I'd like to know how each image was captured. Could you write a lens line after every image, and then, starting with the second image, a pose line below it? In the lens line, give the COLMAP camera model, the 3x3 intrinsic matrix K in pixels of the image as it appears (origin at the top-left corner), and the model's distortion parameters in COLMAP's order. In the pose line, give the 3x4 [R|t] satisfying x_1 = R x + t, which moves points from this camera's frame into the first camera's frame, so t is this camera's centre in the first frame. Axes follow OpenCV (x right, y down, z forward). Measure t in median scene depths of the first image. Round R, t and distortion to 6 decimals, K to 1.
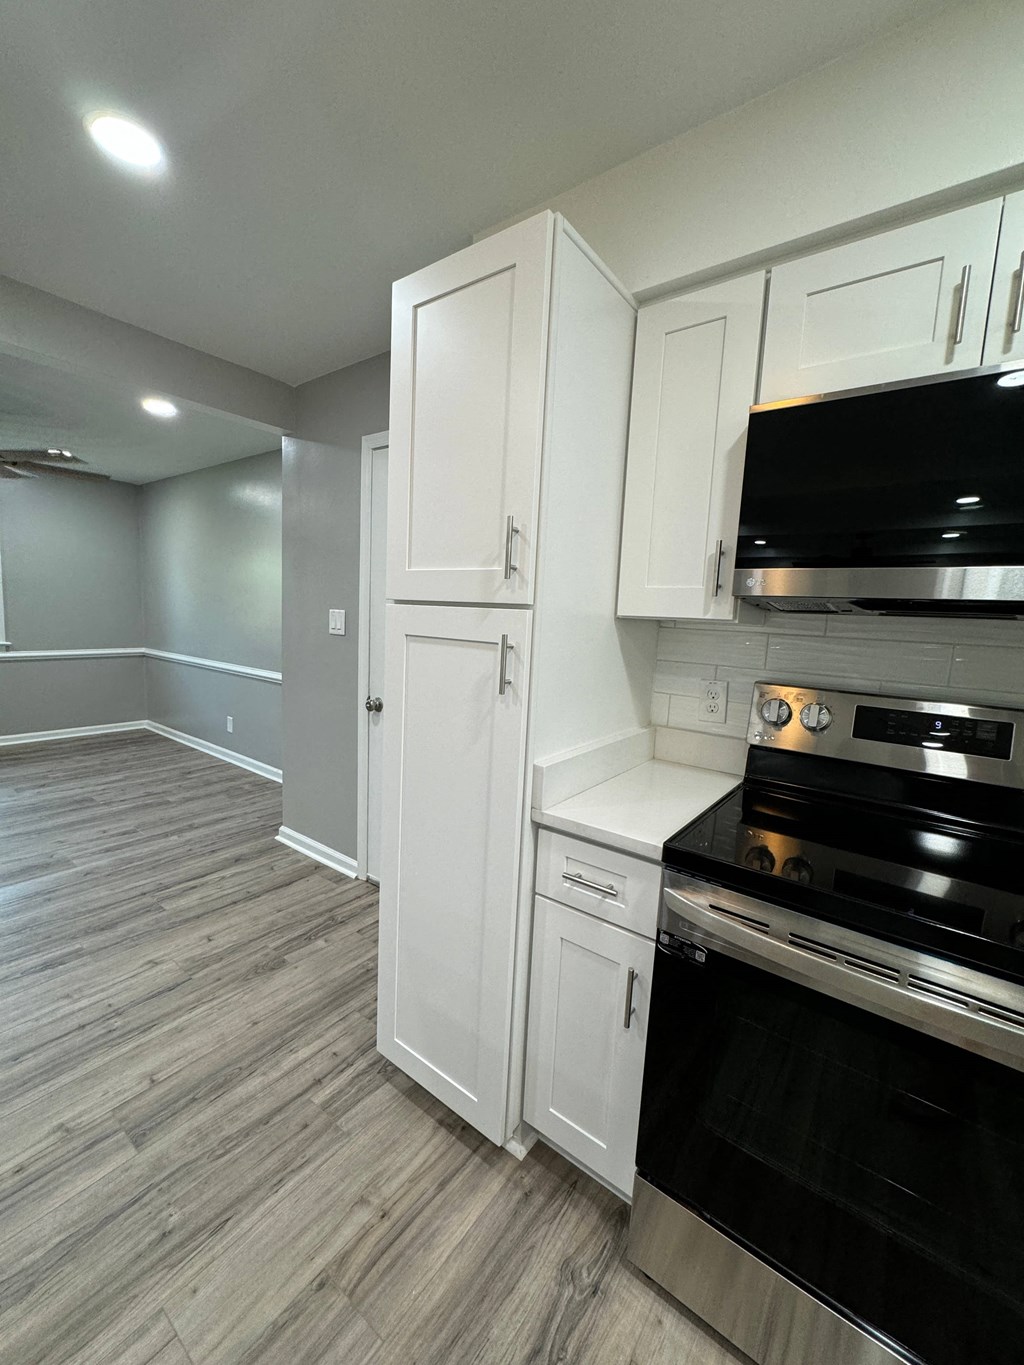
lens RADIAL K [[545.9, 0, 515.8], [0, 545.9, 681.0], [0, 0, 1]] dist [-0.005217, 0.000877]
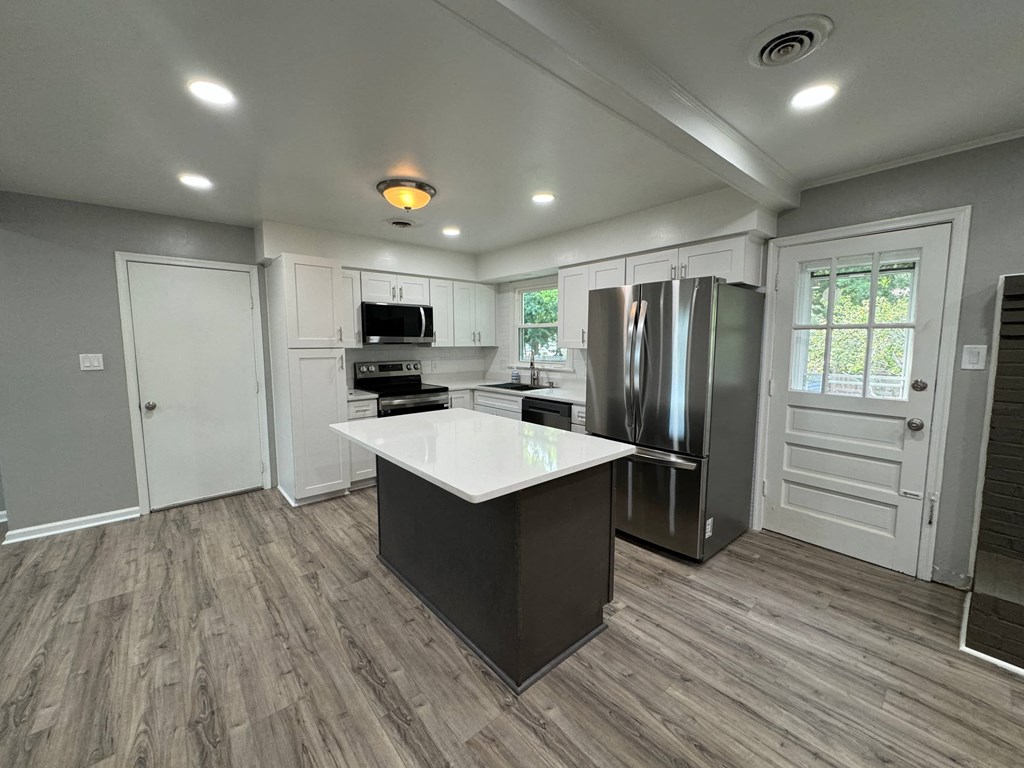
lens RADIAL K [[409.6, 0, 508.6], [0, 409.6, 382.7], [0, 0, 1]] dist [-0.005217, 0.000877]
pose [[0.222289, -0.145797, 0.964018, -2.606204], [0.128745, 0.984487, 0.119206, -0.079815], [-0.966443, 0.097615, 0.237611, -0.894970]]
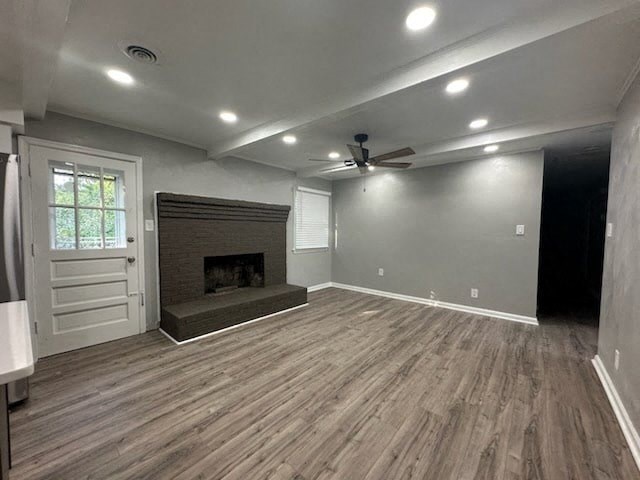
lens RADIAL K [[256.0, 0, 321.6], [0, 256.0, 241.3], [0, 0, 1]] dist [-0.005217, 0.000877]
pose [[-0.996473, -0.060132, 0.058529, -2.281478], [-0.049539, 0.984528, 0.168078, -0.070977], [-0.067730, 0.164586, -0.984035, -0.044712]]
